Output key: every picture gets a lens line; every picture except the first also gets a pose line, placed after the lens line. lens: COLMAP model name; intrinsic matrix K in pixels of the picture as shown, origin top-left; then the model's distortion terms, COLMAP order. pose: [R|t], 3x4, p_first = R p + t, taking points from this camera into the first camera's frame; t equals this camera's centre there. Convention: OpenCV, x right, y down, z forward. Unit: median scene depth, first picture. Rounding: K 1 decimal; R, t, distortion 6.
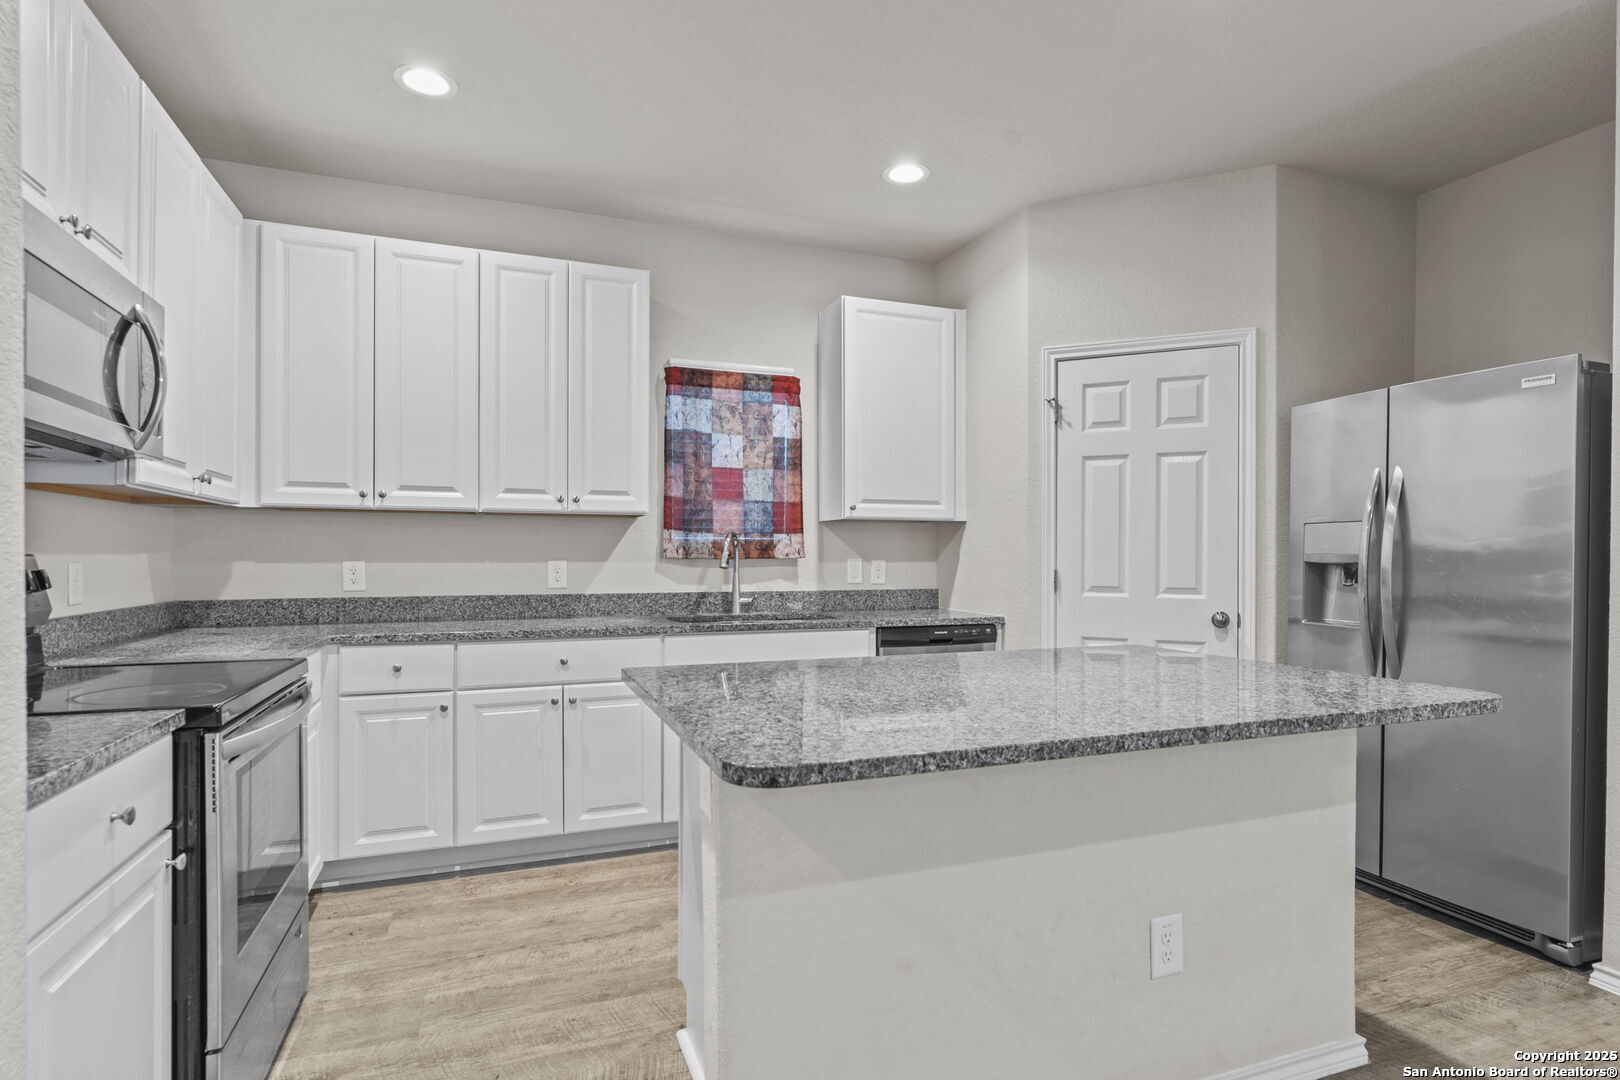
lens RADIAL K [[821.4, 0, 811.3], [0, 821.4, 555.2], [0, 0, 1]] dist [0.002117, -0.001012]
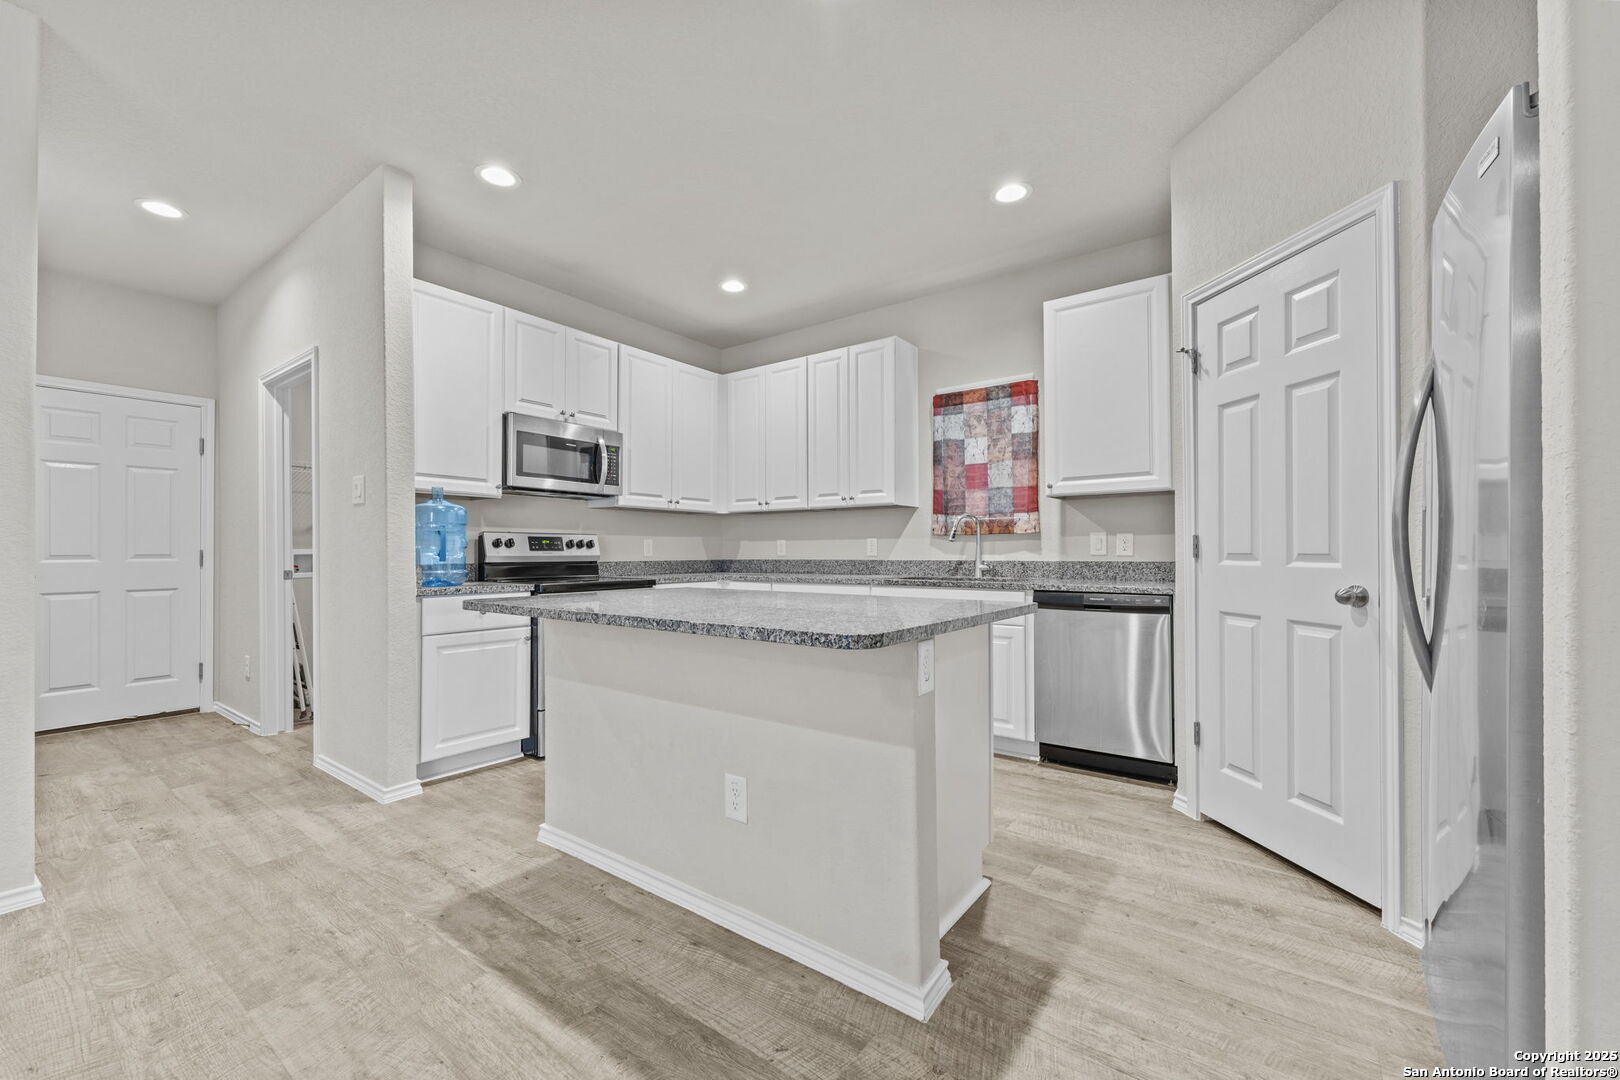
lens RADIAL K [[657.2, 0, 809.7], [0, 657.2, 545.8], [0, 0, 1]] dist [0.001987, -0.000191]
pose [[0.529618, -0.012079, -0.848150, 0.638823], [0.003889, 0.999923, -0.011812, 0.033153], [0.848228, 0.002957, 0.529624, 0.238476]]
